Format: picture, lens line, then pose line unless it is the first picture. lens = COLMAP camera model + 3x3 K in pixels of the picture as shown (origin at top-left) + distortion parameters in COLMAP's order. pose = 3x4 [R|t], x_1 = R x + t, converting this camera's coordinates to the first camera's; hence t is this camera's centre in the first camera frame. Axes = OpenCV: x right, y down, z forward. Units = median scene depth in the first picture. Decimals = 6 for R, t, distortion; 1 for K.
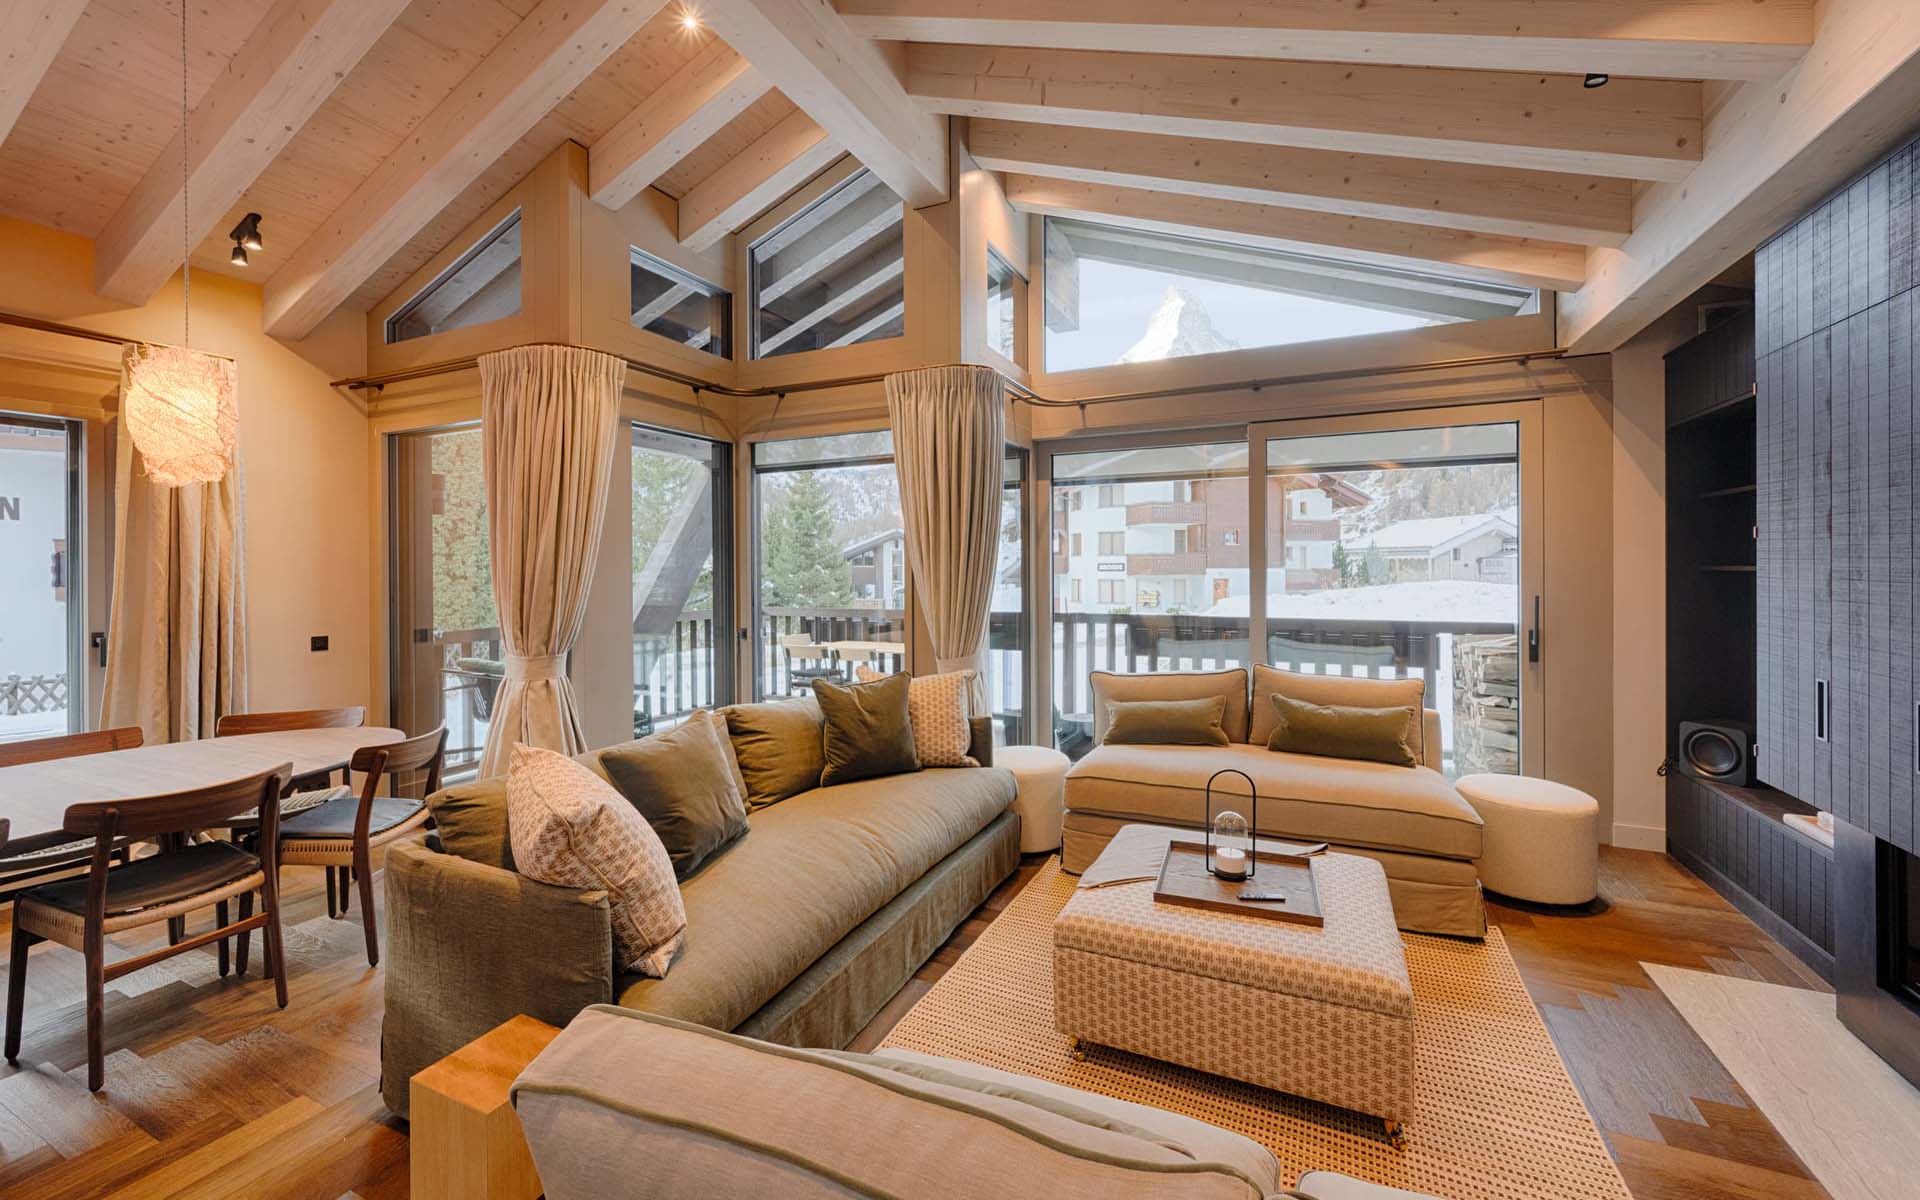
lens RADIAL K [[755.7, 0, 971.9], [0, 755.7, 569.5], [0, 0, 1]] dist [0.001649, 0.000123]
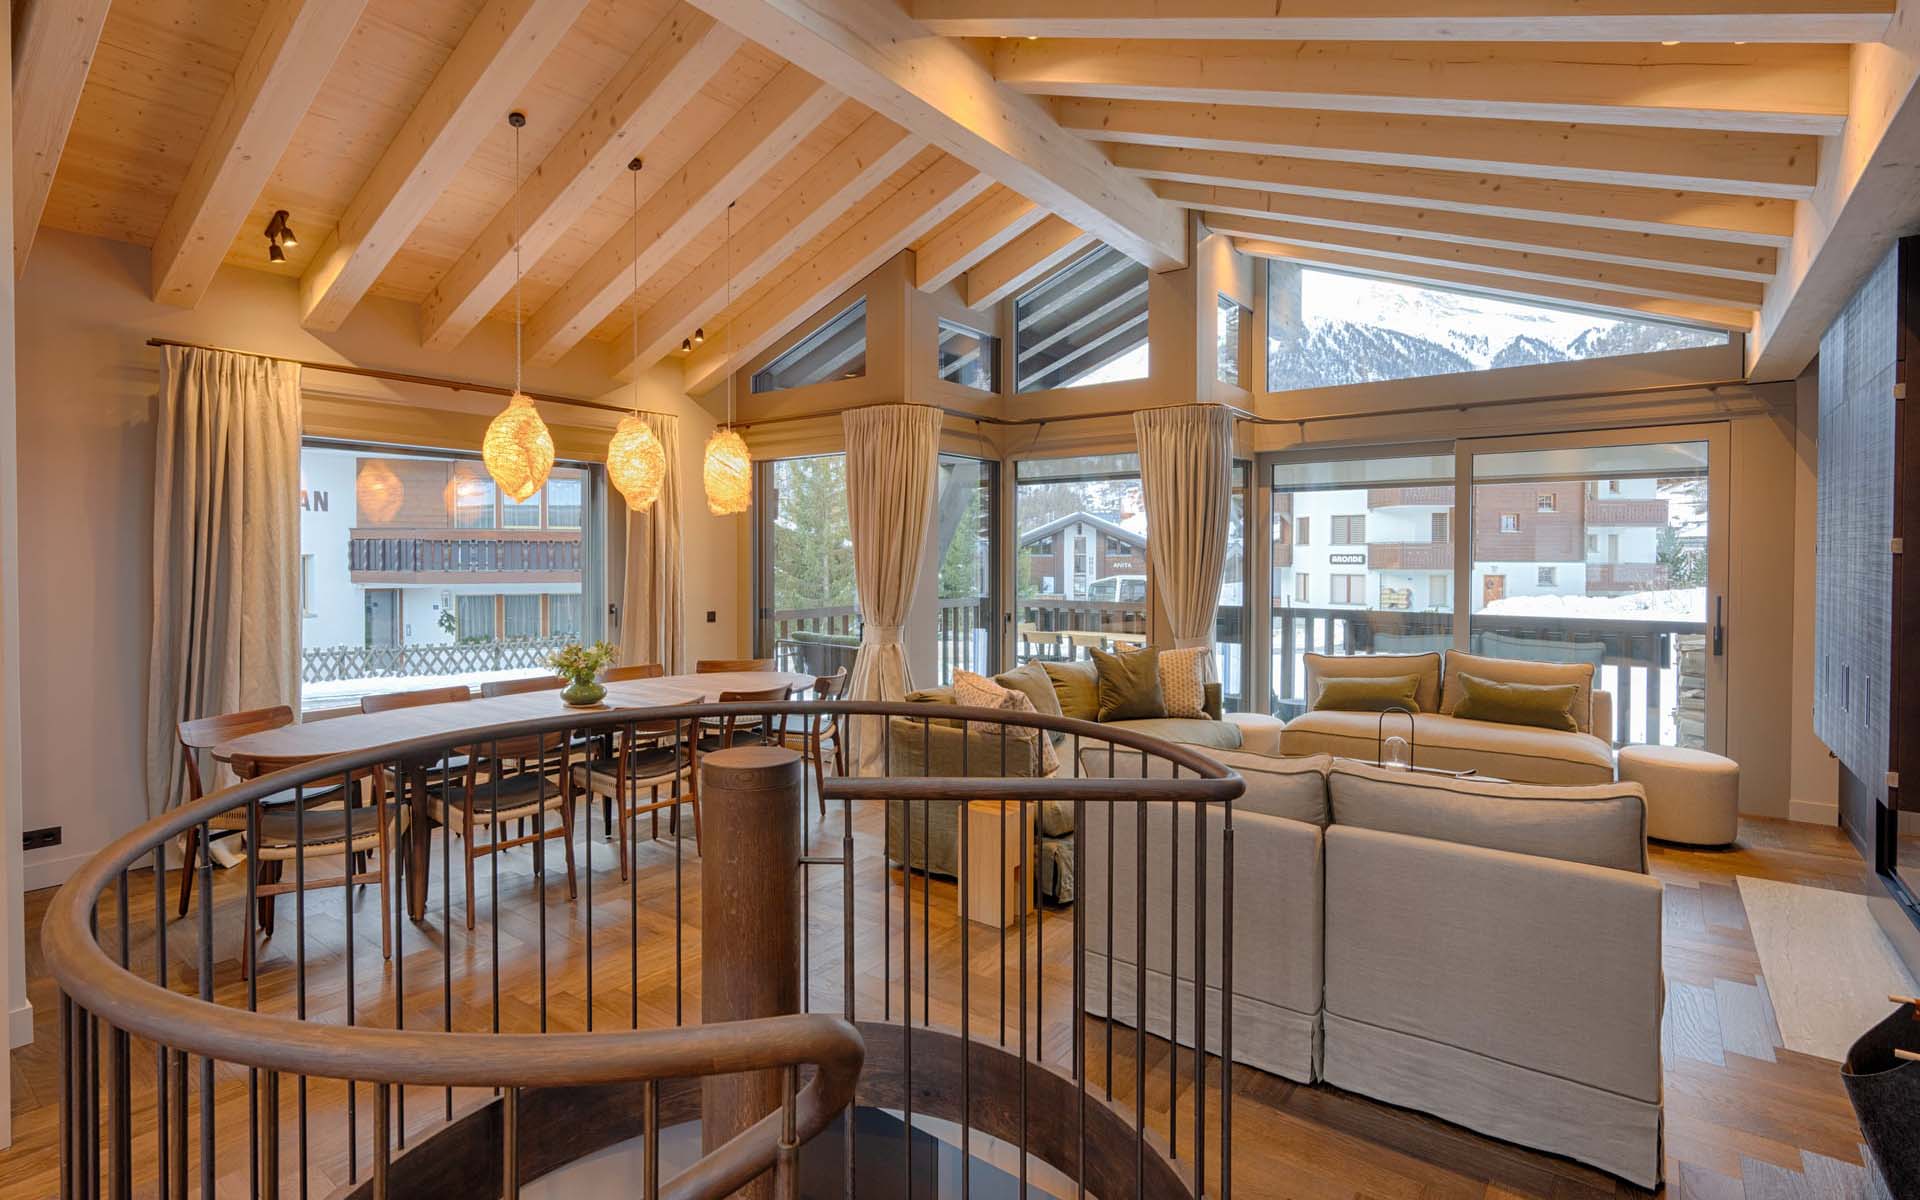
lens RADIAL K [[929.8, 0, 975.5], [0, 929.8, 565.2], [0, 0, 1]] dist [0.001899, -0.000101]
pose [[0.979543, 0.009886, -0.200992, -0.053536], [-0.008420, 0.999931, 0.008147, -0.011952], [0.201059, -0.006288, 0.979559, -0.499486]]
